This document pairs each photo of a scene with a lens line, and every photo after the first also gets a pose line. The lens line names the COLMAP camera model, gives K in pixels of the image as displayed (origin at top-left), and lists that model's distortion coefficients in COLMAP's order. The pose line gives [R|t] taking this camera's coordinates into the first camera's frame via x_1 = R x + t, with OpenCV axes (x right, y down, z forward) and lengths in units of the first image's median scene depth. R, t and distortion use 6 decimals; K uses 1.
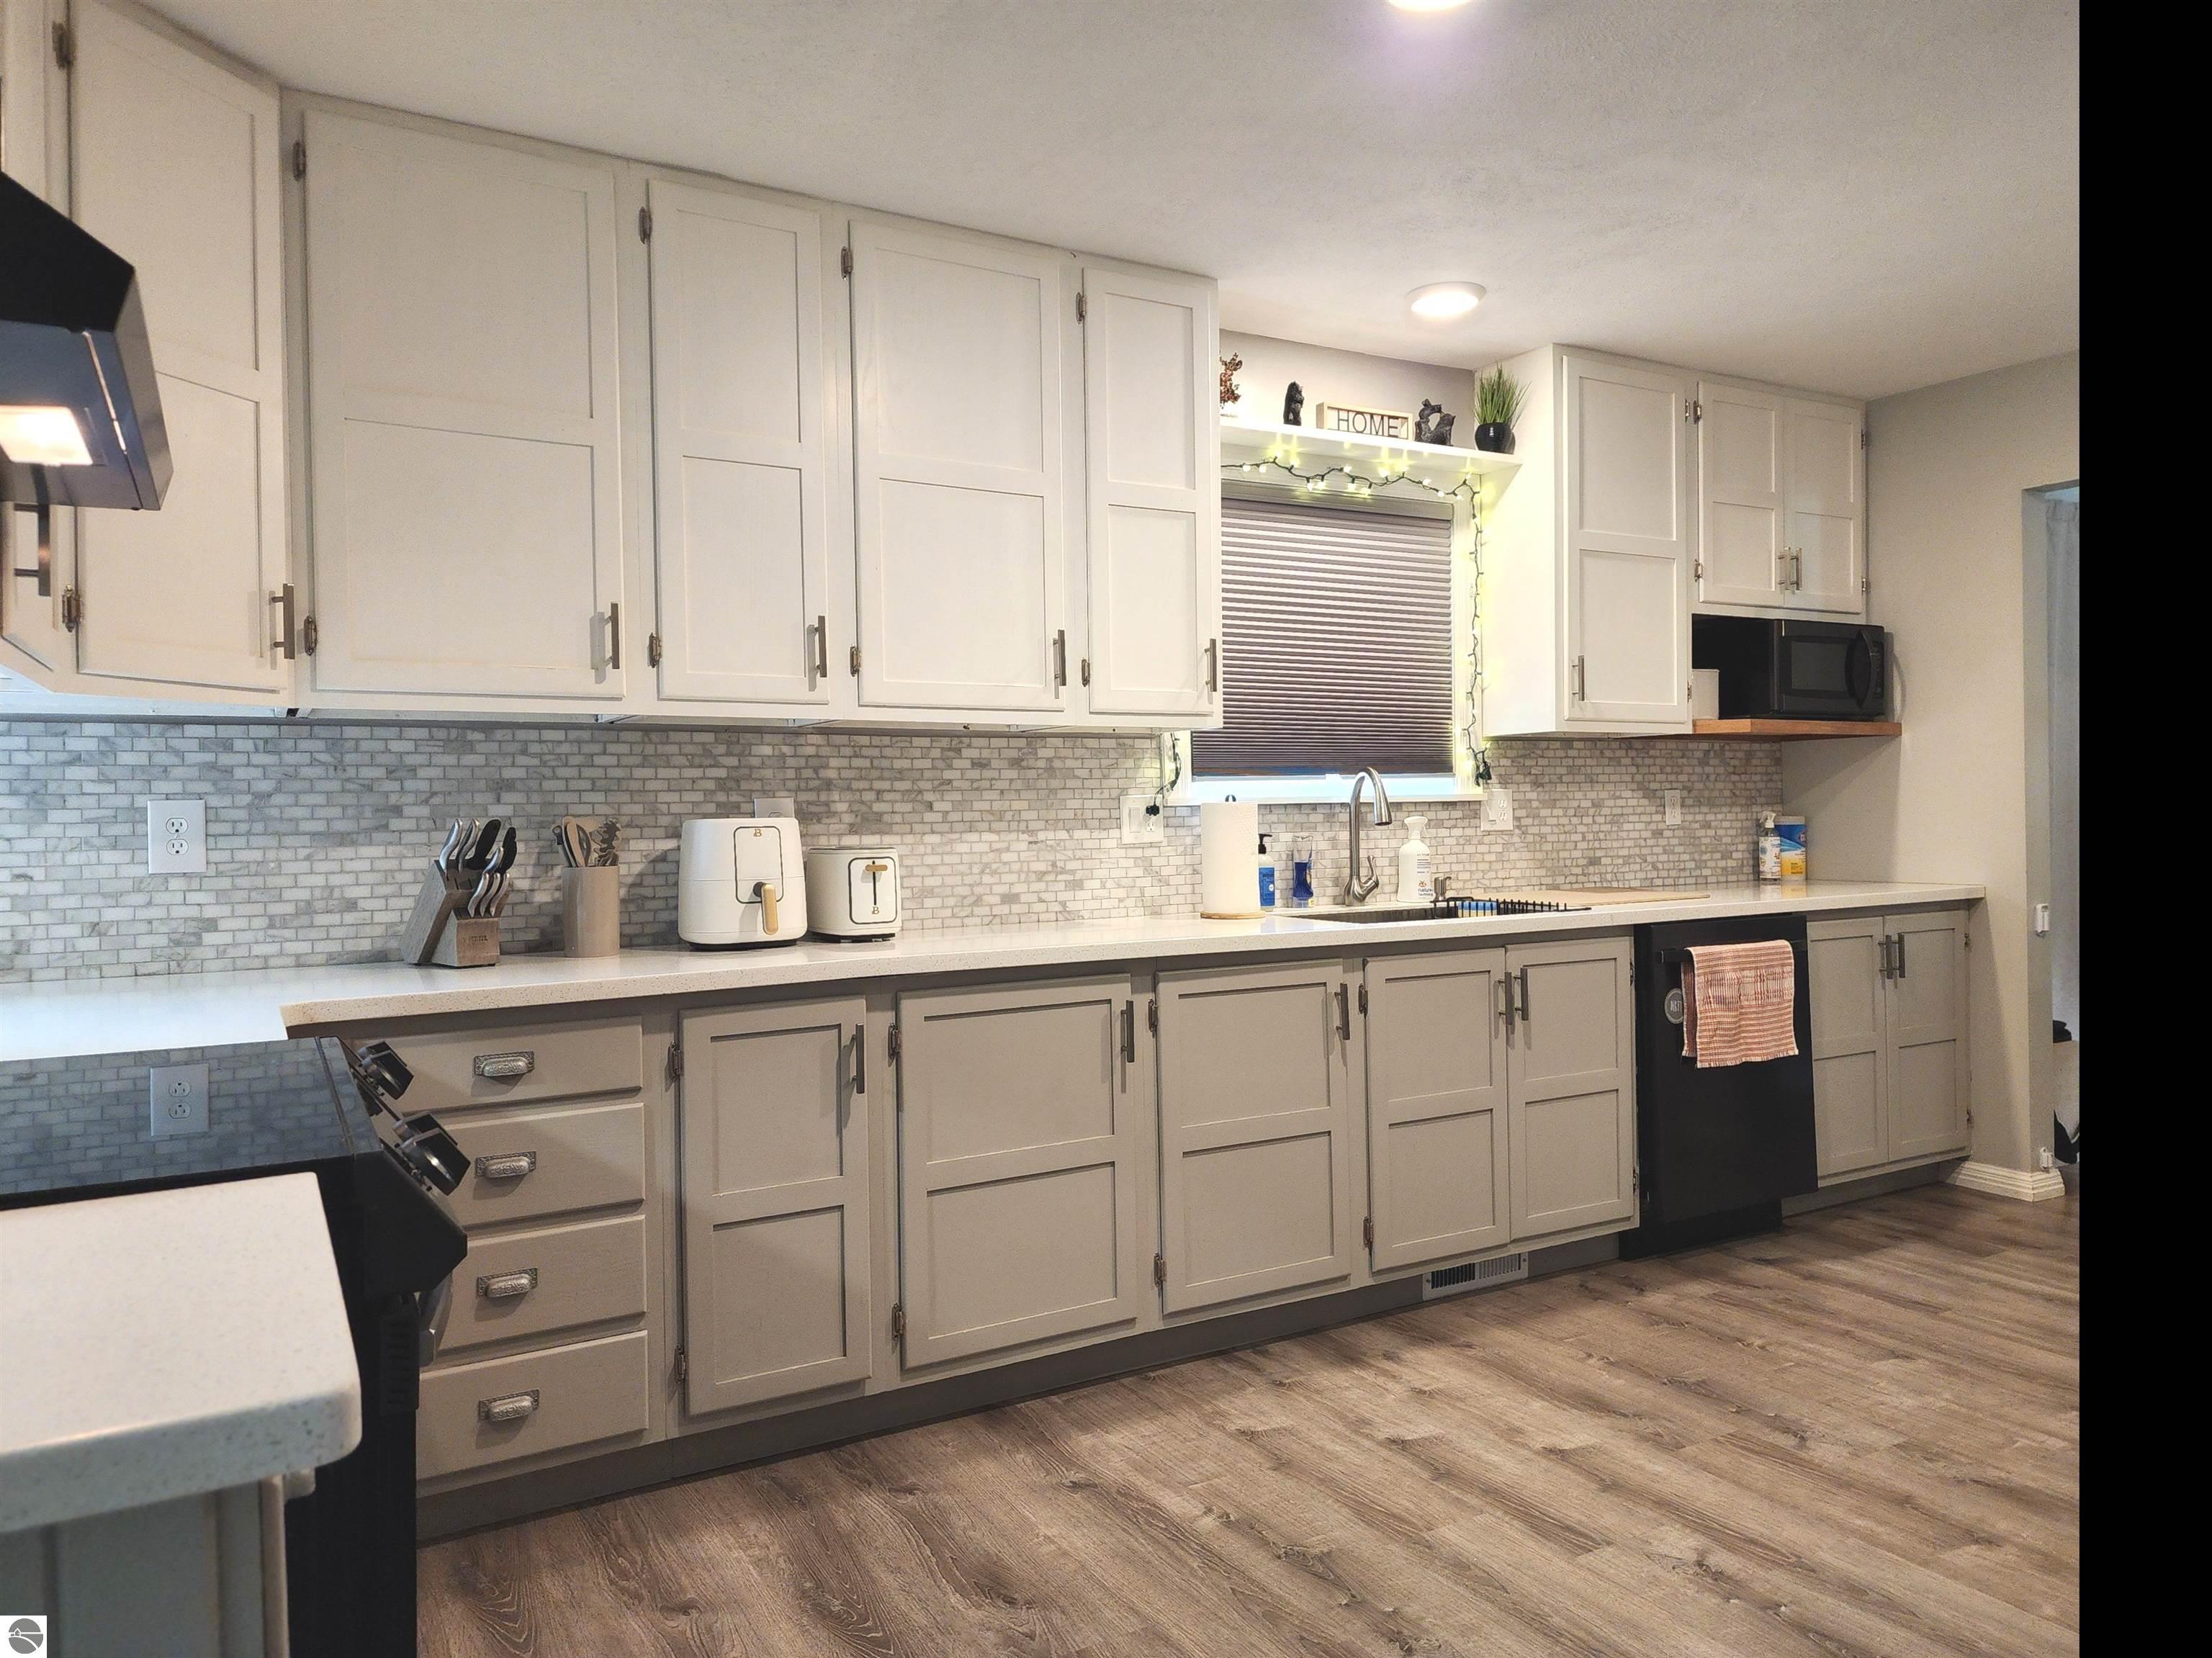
lens RADIAL K [[1490.8, 0, 1098.2], [0, 1490.8, 812.1], [0, 0, 1]] dist [0.059484, -0.033222]
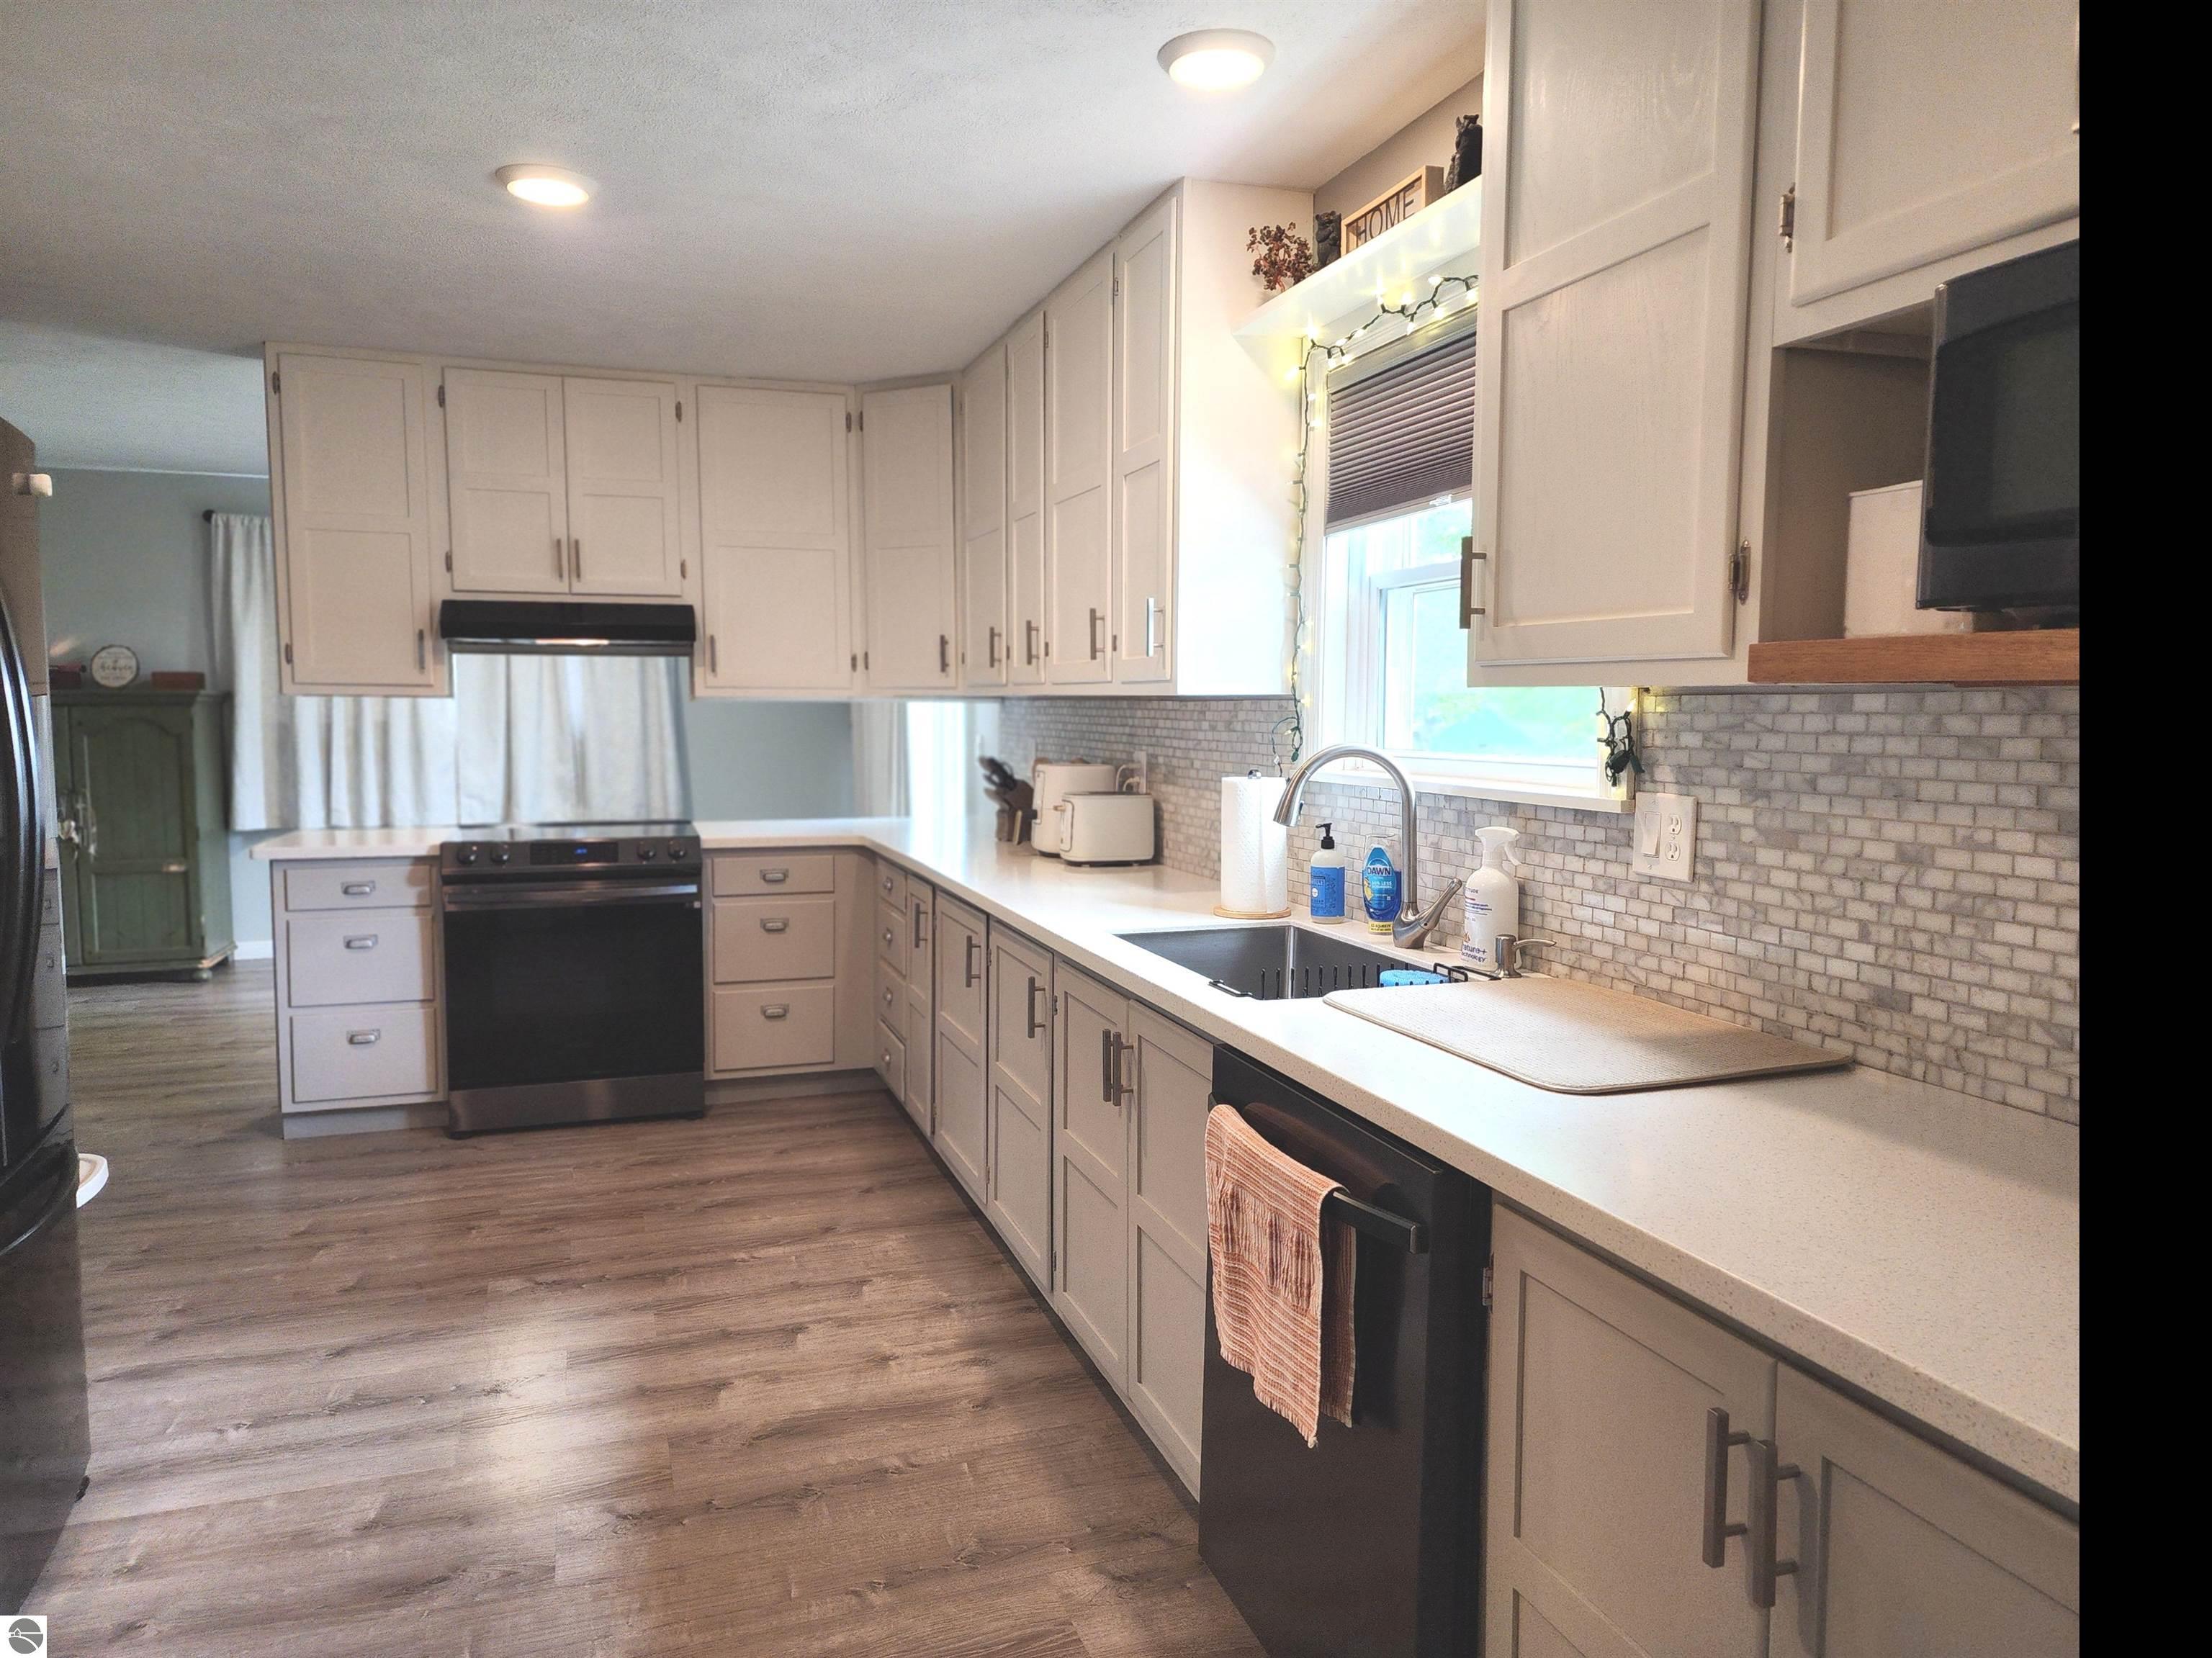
lens RADIAL K [[1490.8, 0, 1097.1], [0, 1490.8, 823.3], [0, 0, 1]] dist [0.059484, -0.033222]
pose [[-0.196747, 0.092515, -0.976080, 0.795800], [-0.007066, 0.995379, 0.095769, -0.052434], [0.980429, 0.025739, -0.195184, 0.921317]]
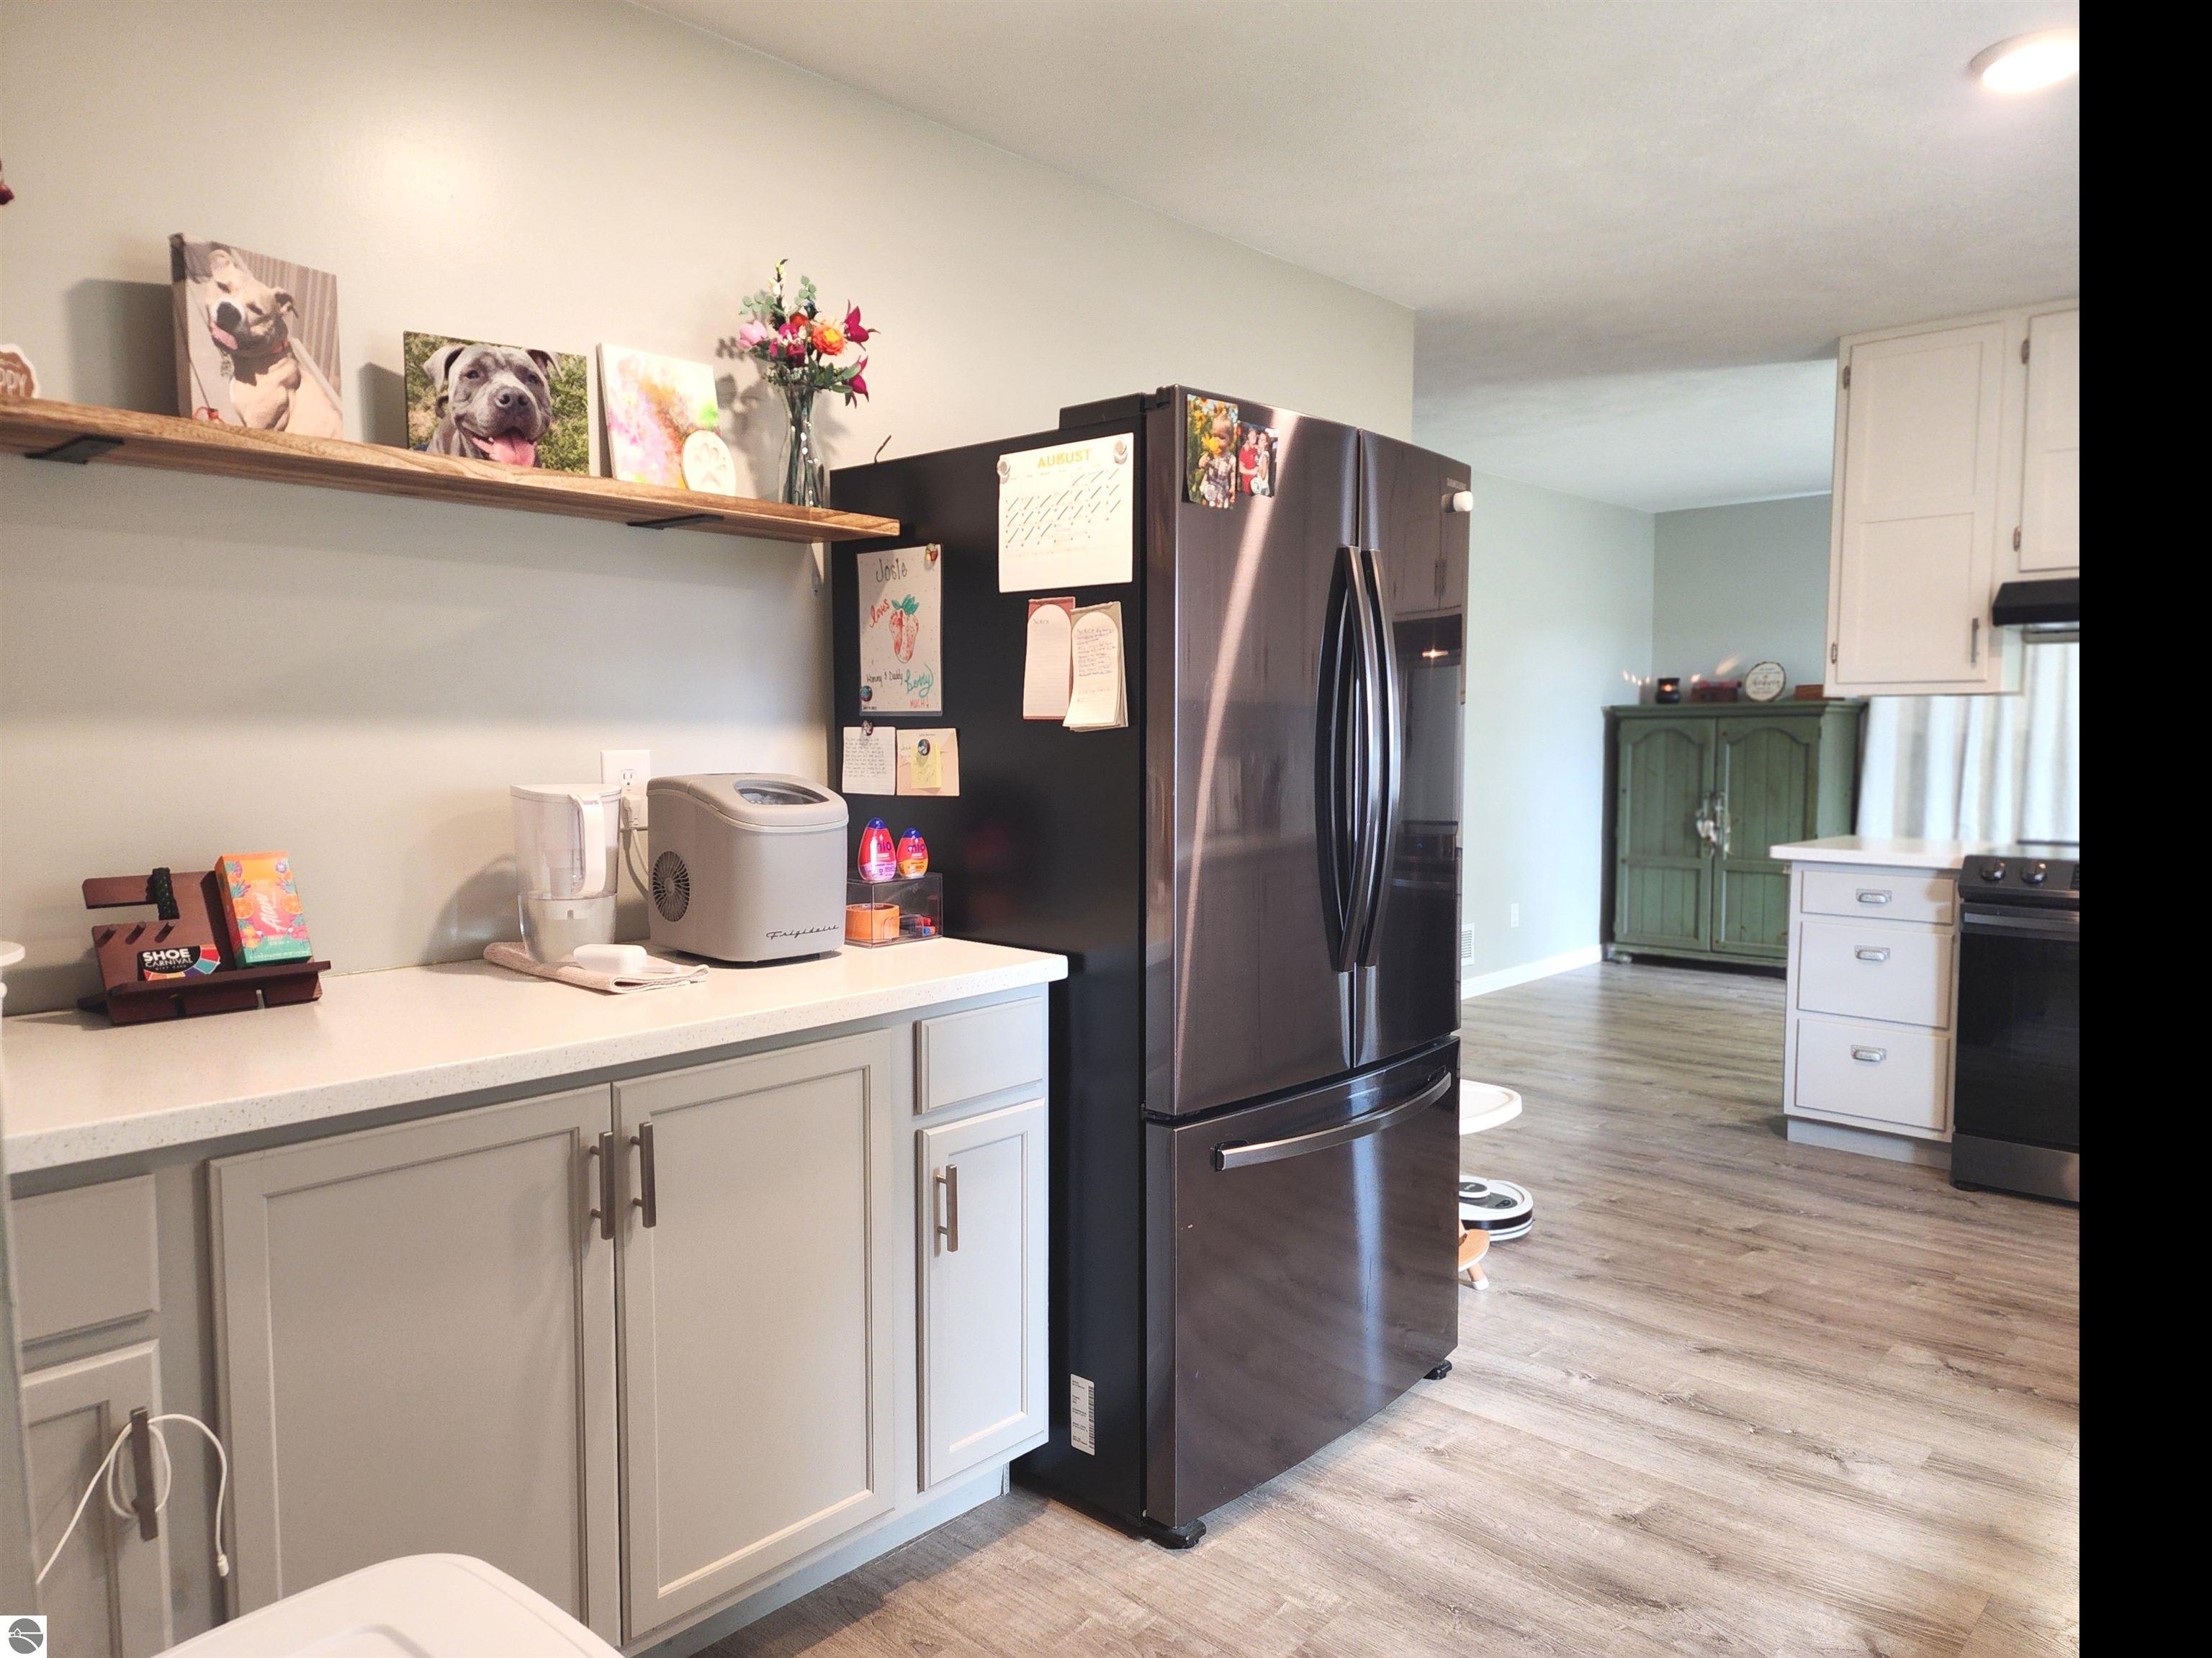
lens RADIAL K [[1490.8, 0, 1101.1], [0, 1490.8, 833.2], [0, 0, 1]] dist [0.059484, -0.033222]
pose [[-0.951758, 0.035767, -0.304759, 0.662621], [0.011412, 0.996622, 0.081325, -0.031564], [0.306638, 0.073924, -0.948951, 0.997738]]
